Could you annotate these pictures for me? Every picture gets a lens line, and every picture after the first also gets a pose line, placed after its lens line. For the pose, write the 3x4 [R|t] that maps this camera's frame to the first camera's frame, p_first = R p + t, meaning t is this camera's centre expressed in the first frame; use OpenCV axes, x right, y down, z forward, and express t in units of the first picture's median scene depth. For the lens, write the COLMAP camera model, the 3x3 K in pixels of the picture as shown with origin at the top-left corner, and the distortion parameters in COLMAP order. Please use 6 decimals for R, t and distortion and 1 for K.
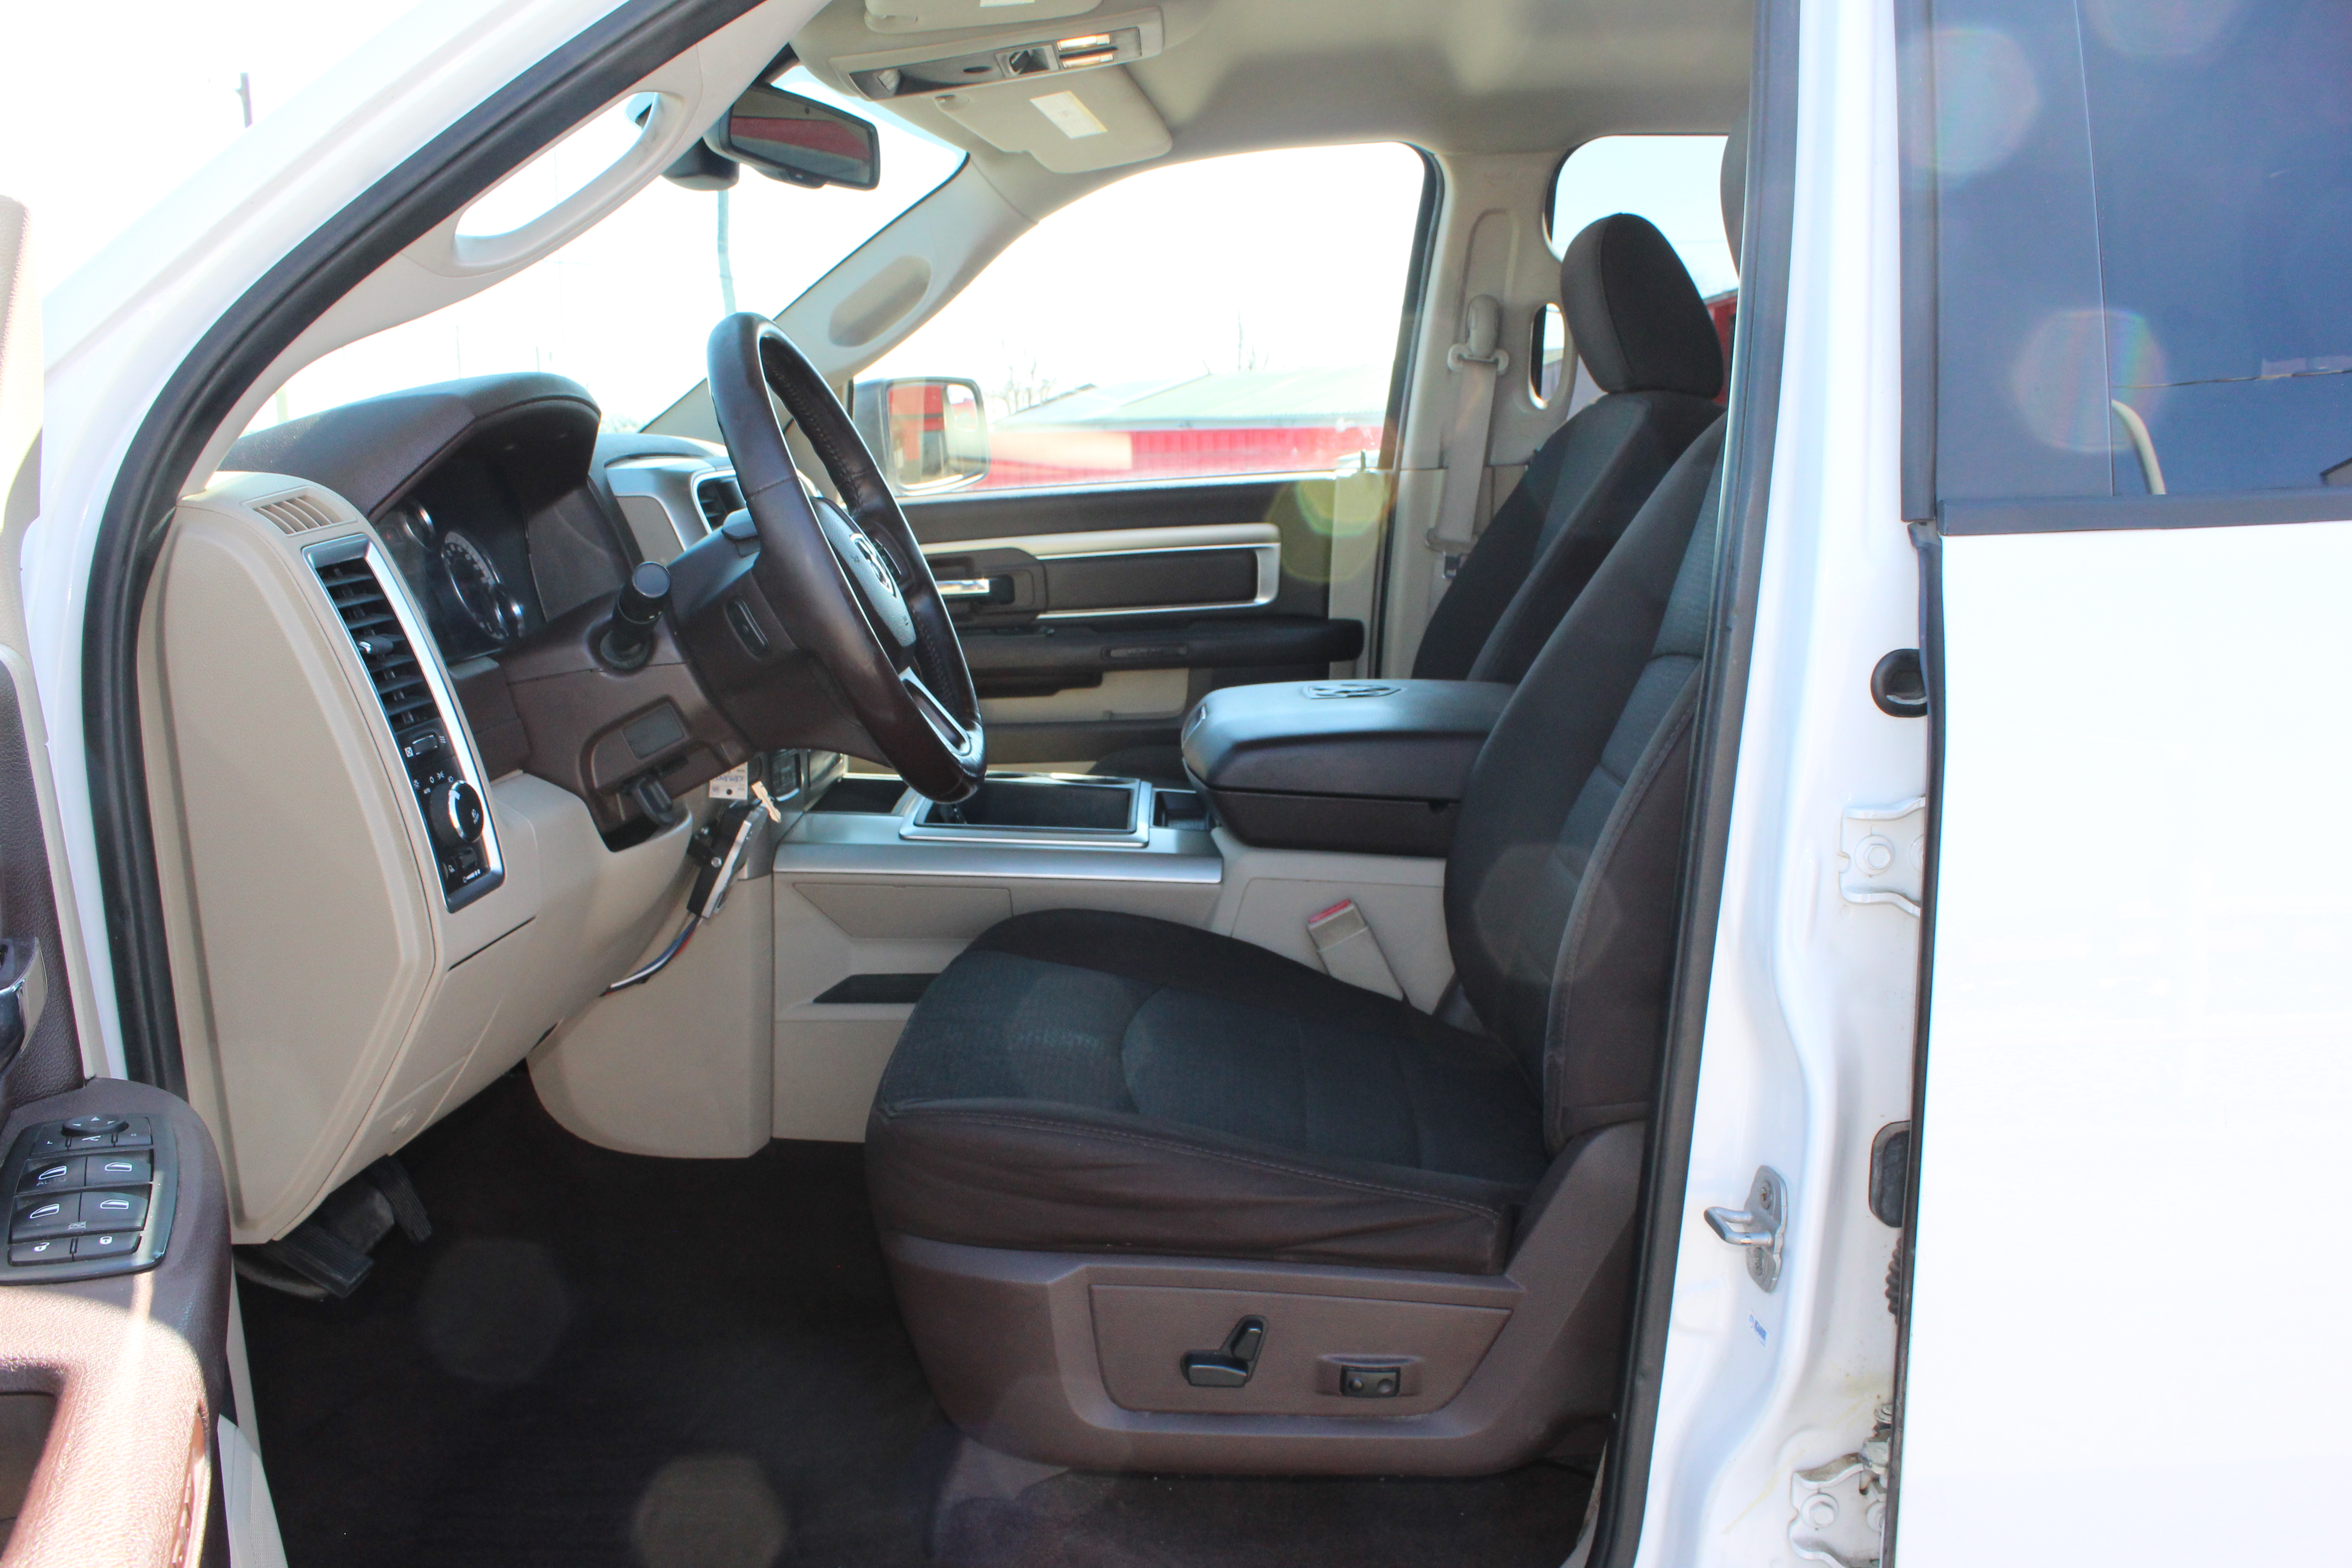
lens RADIAL K [[2234.4, 0, 1142.0], [0, 2234.4, 780.0], [0, 0, 1]] dist [-0.192146, 0.135330]
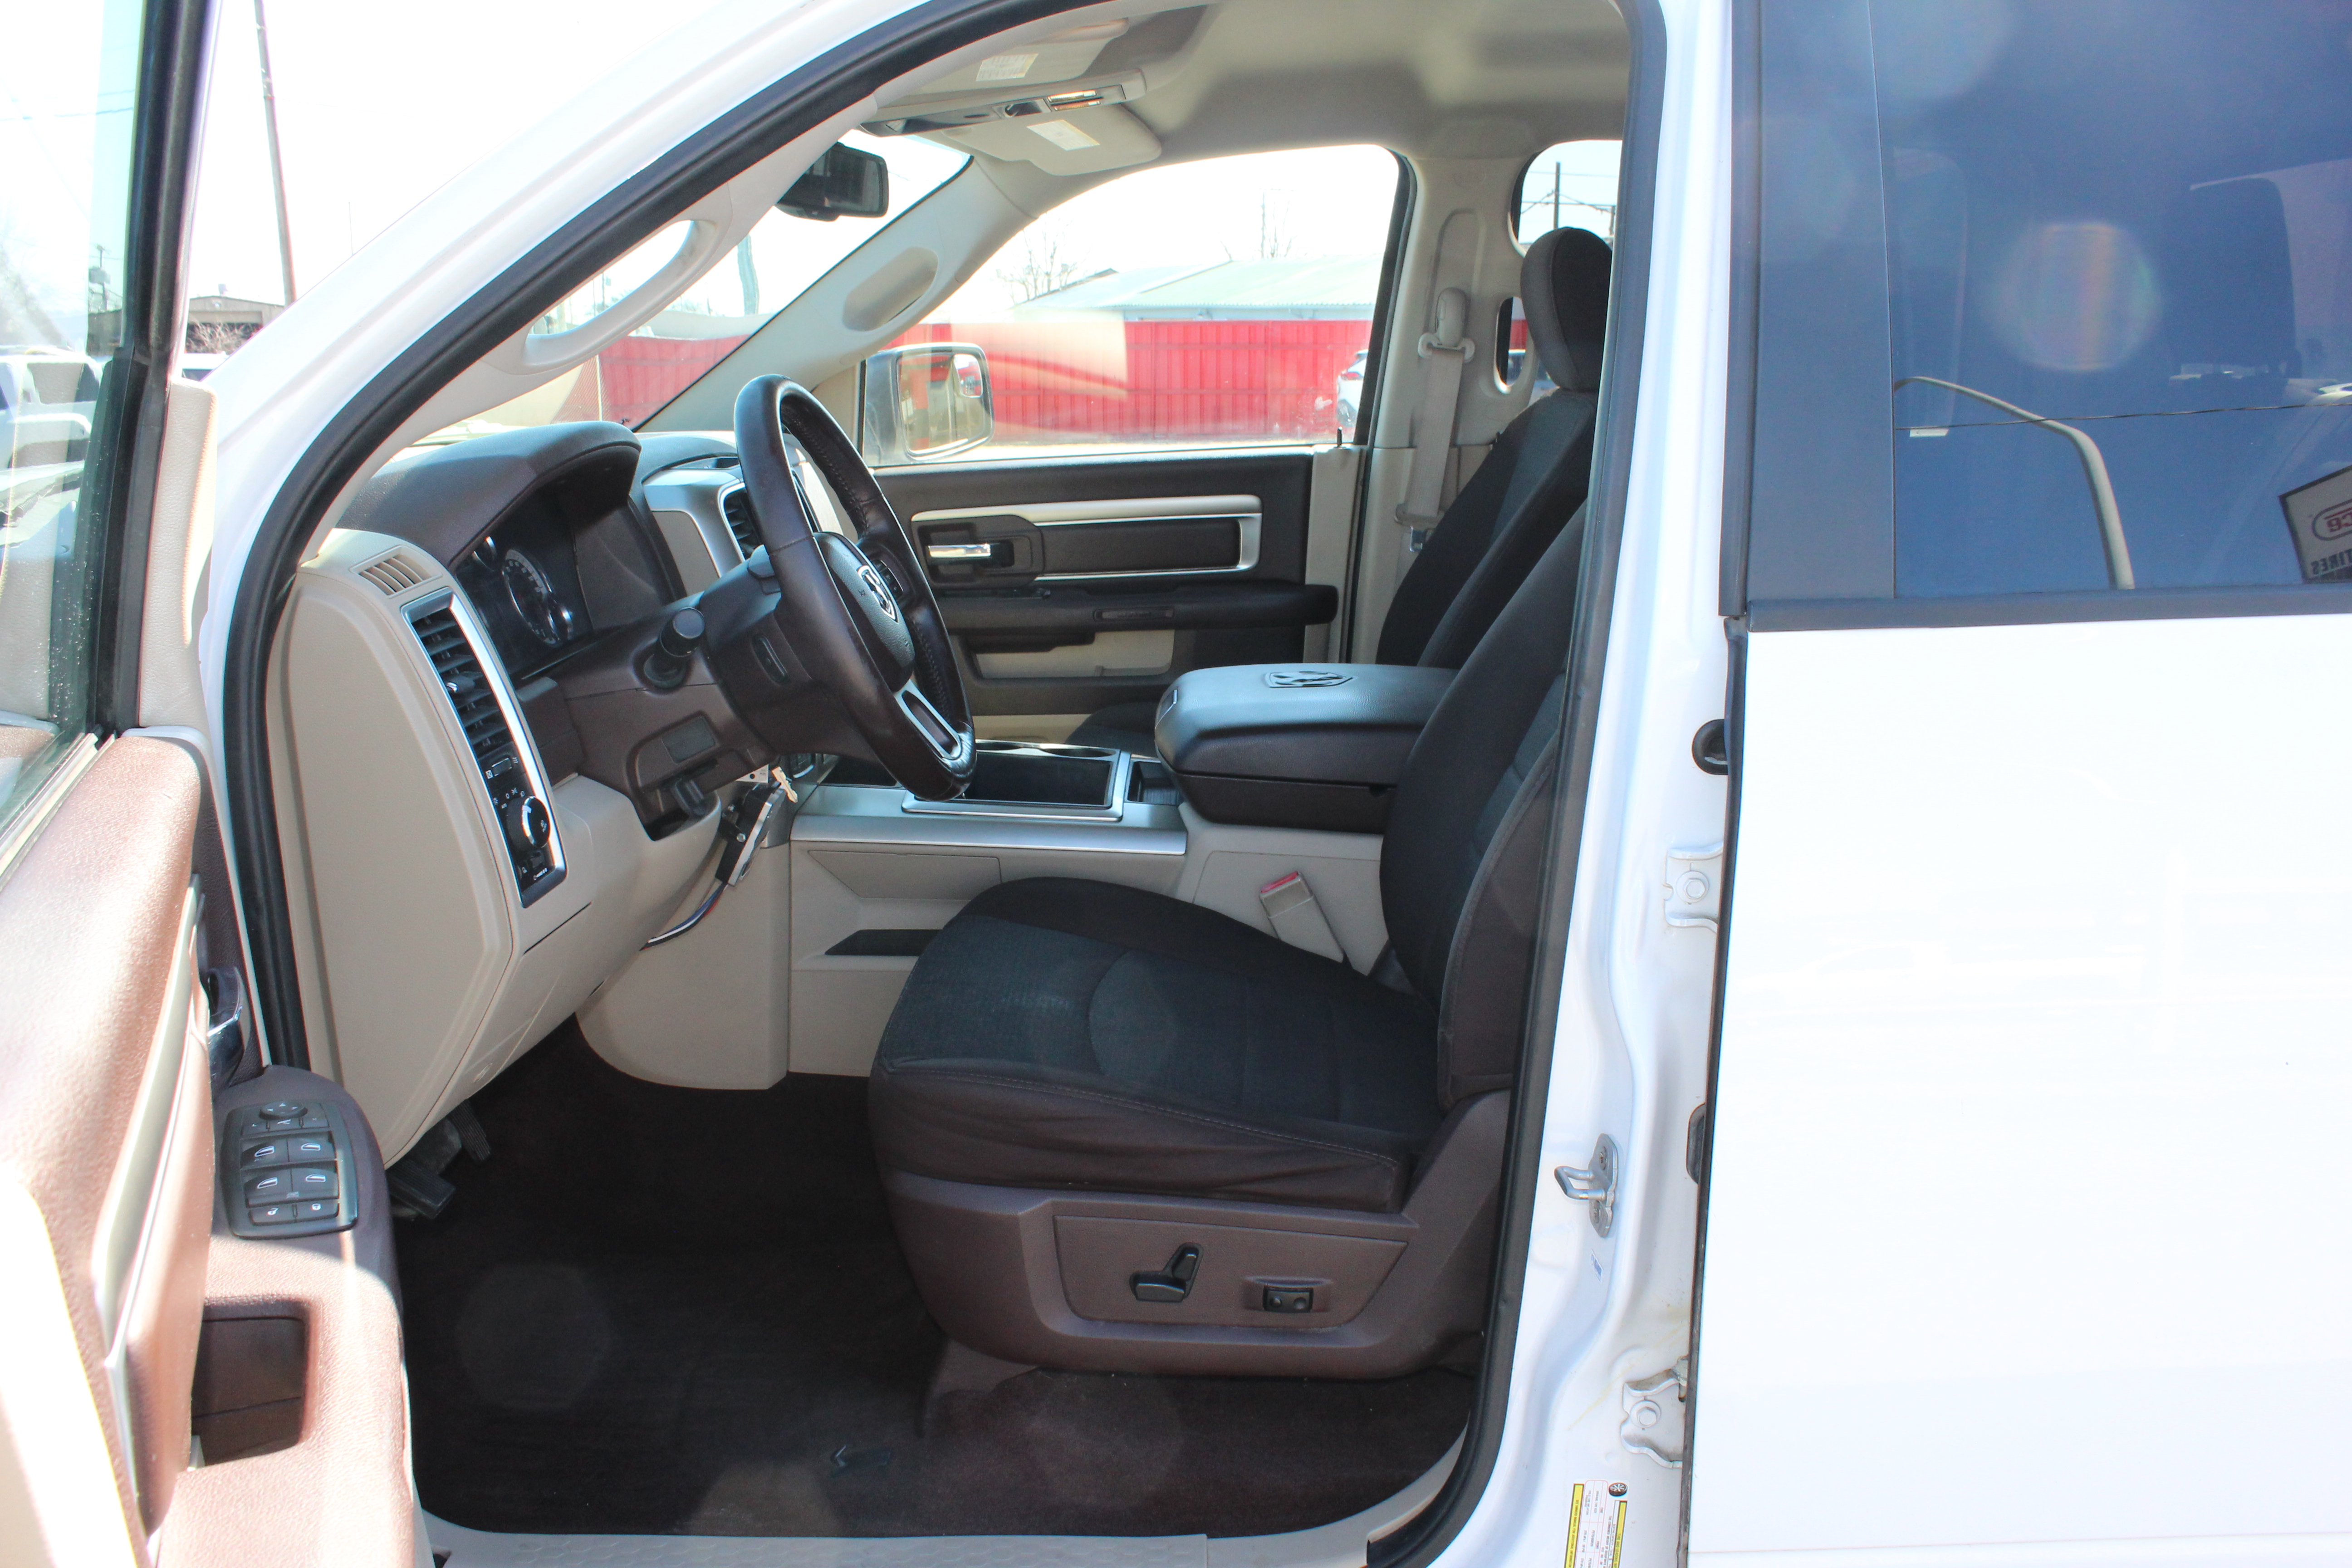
lens RADIAL K [[2421.0, 0, 1175.1], [0, 2421.0, 728.0], [0, 0, 1]] dist [-0.201714, 0.006223]
pose [[0.999923, 0.011685, -0.004066, 0.039837], [-0.011467, 0.998680, 0.050068, -0.091717], [0.004645, -0.050018, 0.998738, -0.256812]]
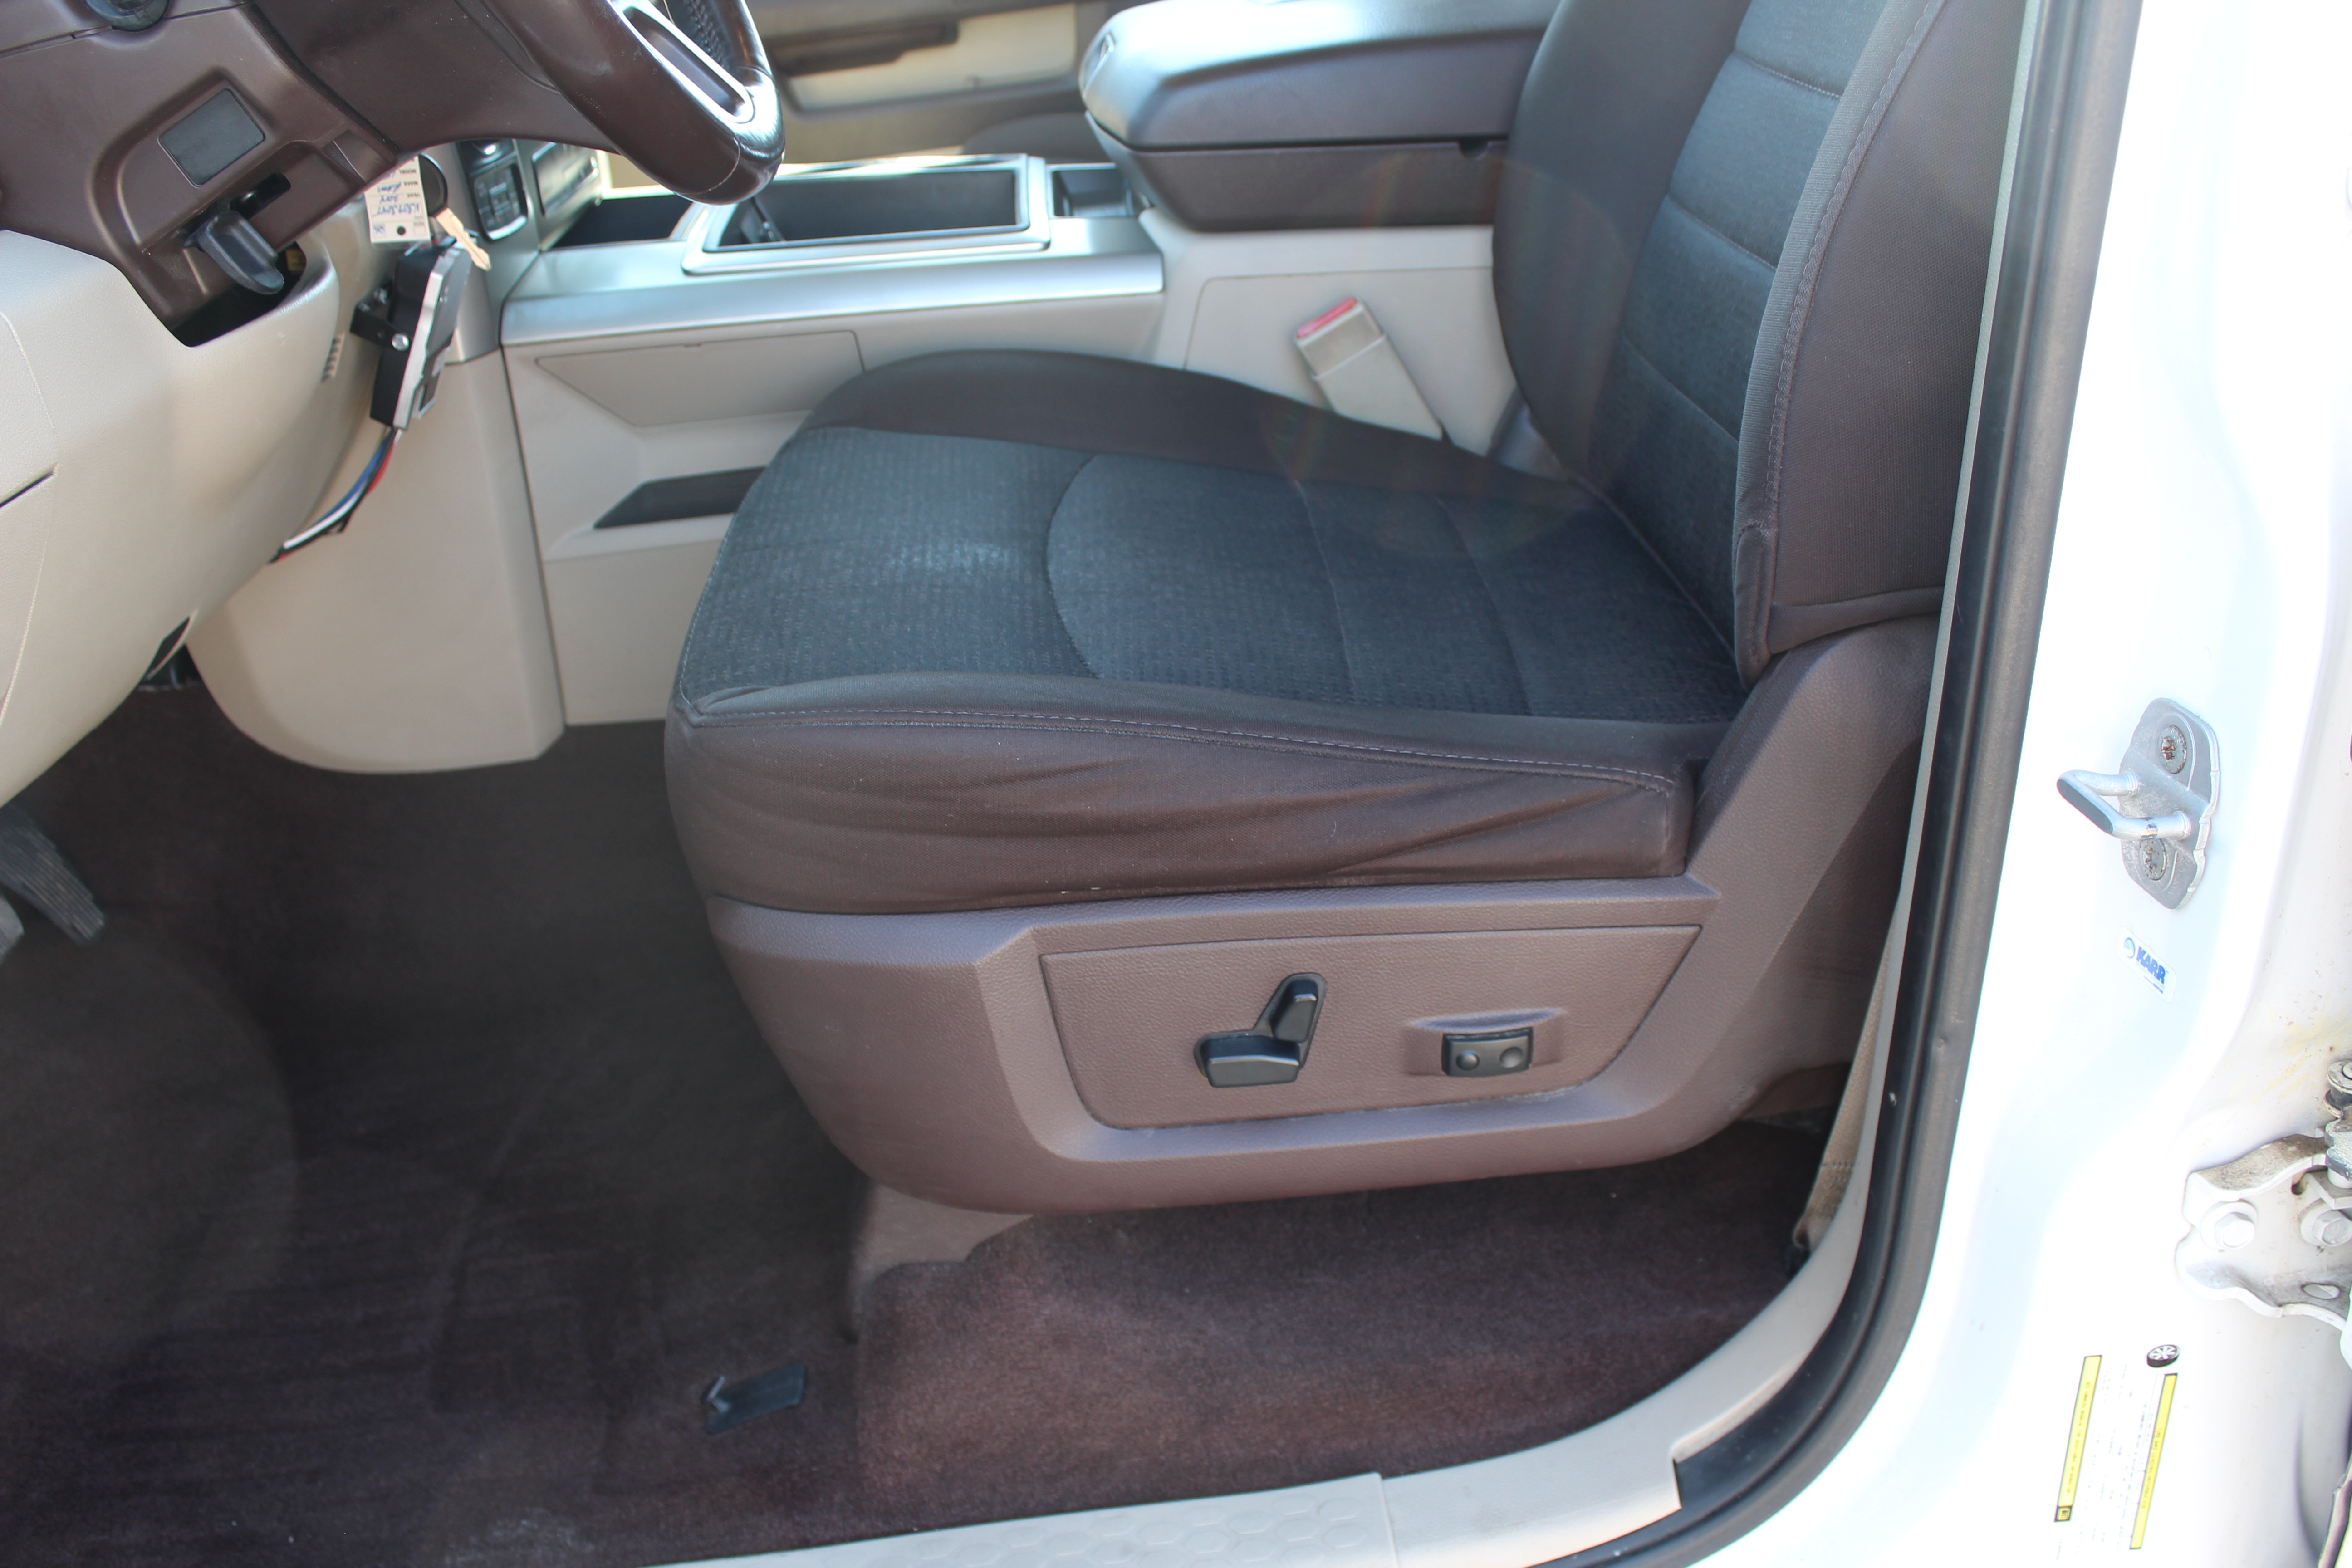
lens RADIAL K [[2154.2, 0, 1181.1], [0, 2154.2, 840.2], [0, 0, 1]] dist [-0.118070, 0.009107]
pose [[0.993170, -0.108760, 0.042240, -0.005650], [0.091919, 0.952342, 0.290854, 0.019088], [-0.071861, -0.284984, 0.955835, 0.378651]]
